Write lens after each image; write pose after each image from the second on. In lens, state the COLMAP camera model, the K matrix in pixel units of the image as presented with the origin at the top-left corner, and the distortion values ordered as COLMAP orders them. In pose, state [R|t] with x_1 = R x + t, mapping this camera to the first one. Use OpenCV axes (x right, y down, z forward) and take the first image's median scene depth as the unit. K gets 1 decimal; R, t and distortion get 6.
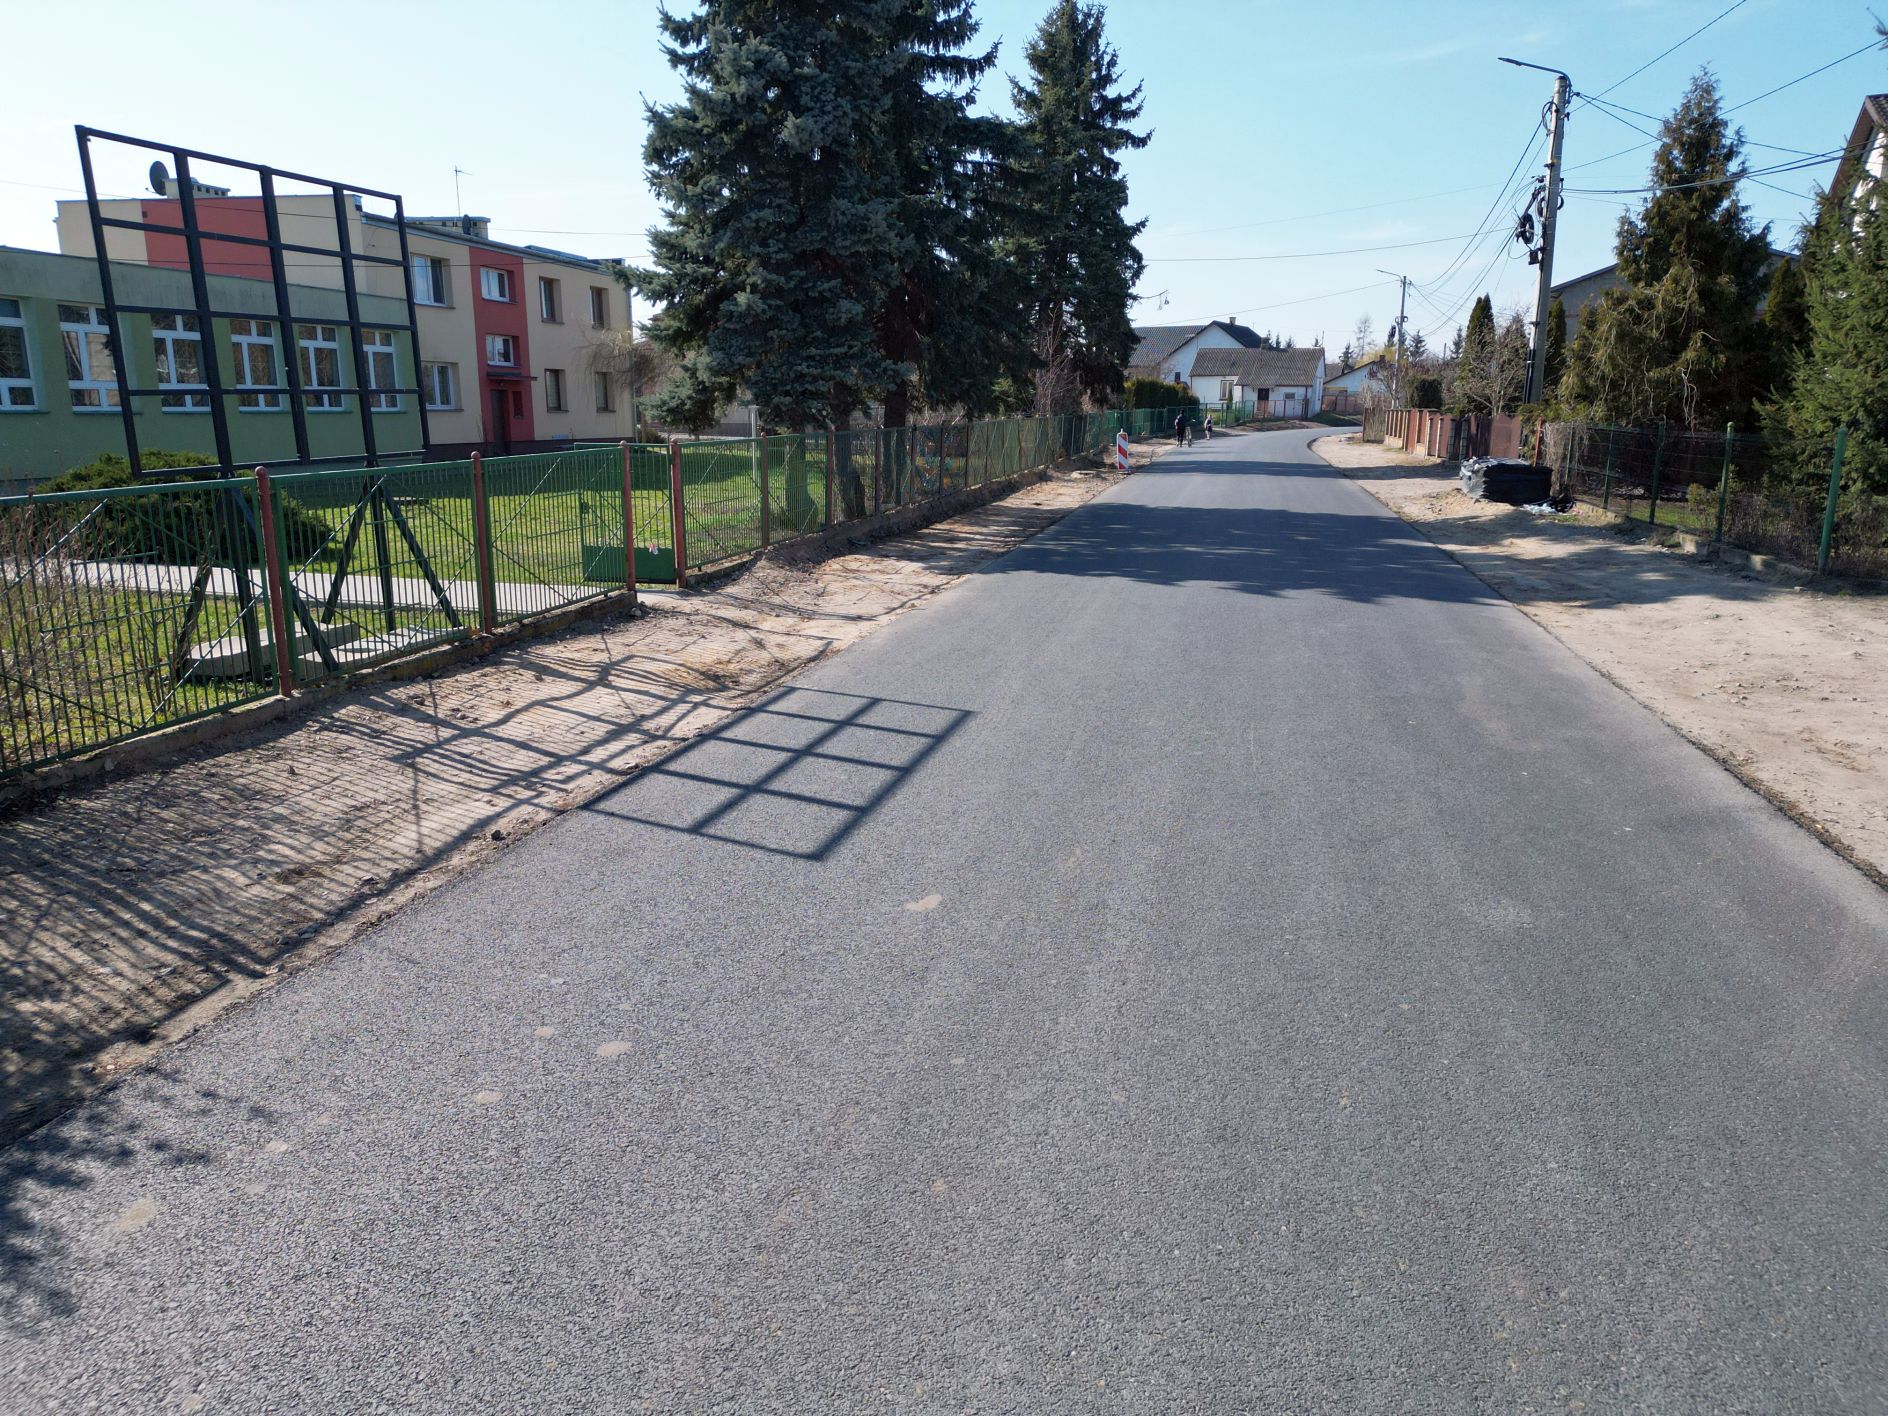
lens RADIAL K [[1341.7, 0, 948.0], [0, 1341.7, 695.2], [0, 0, 1]] dist [0.091354, -0.071837]
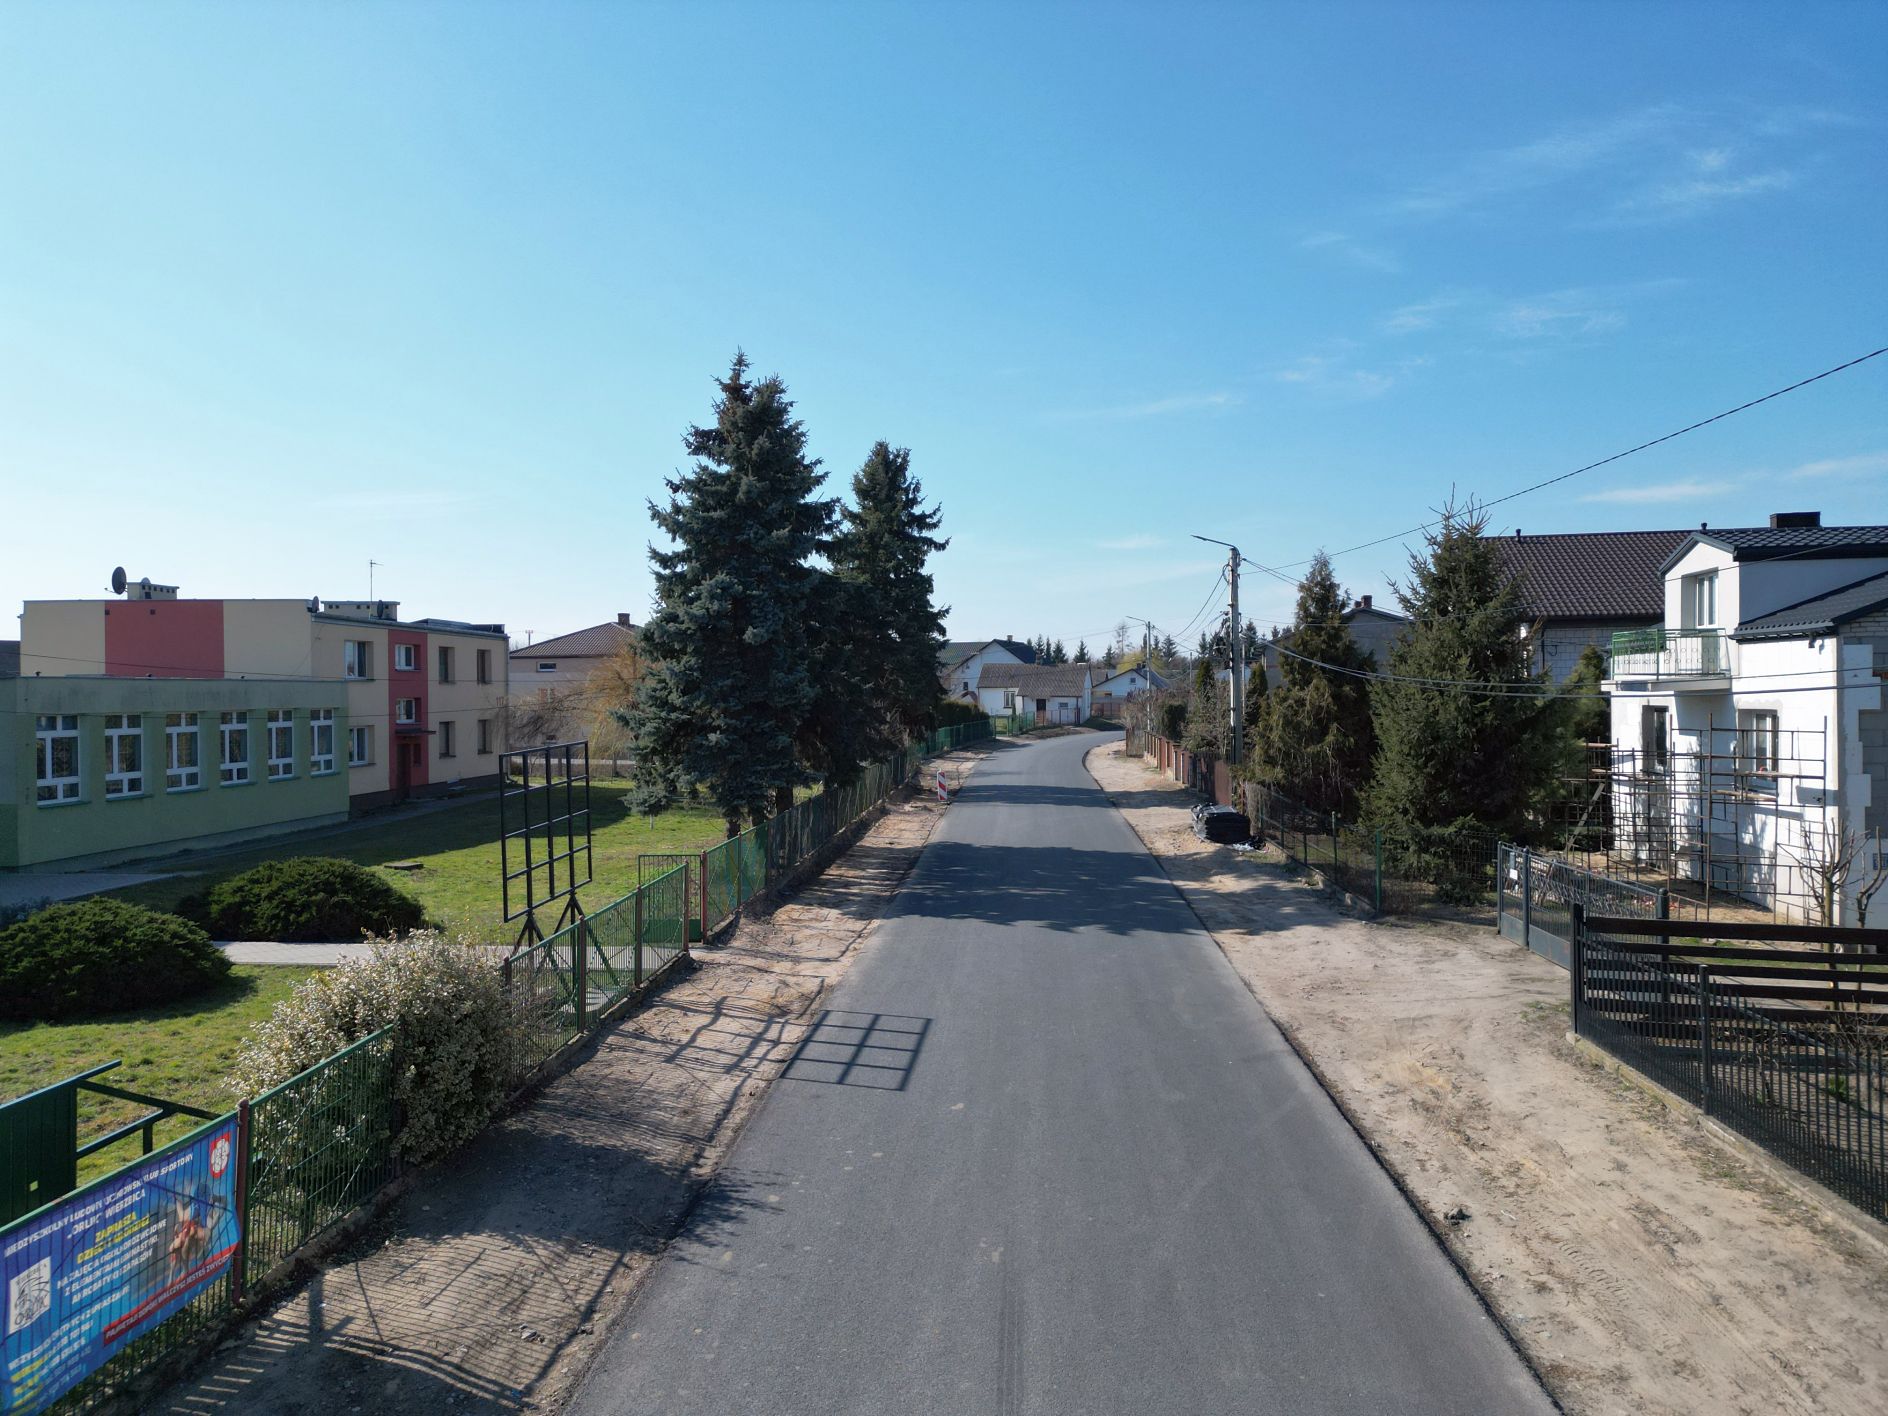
lens RADIAL K [[1341.7, 0, 948.0], [0, 1341.7, 695.2], [0, 0, 1]] dist [0.091354, -0.071837]
pose [[0.987545, -0.012274, 0.156855, -0.075106], [0.044143, 0.978524, -0.201351, -0.015986], [-0.151015, 0.205768, 0.966879, -0.285400]]
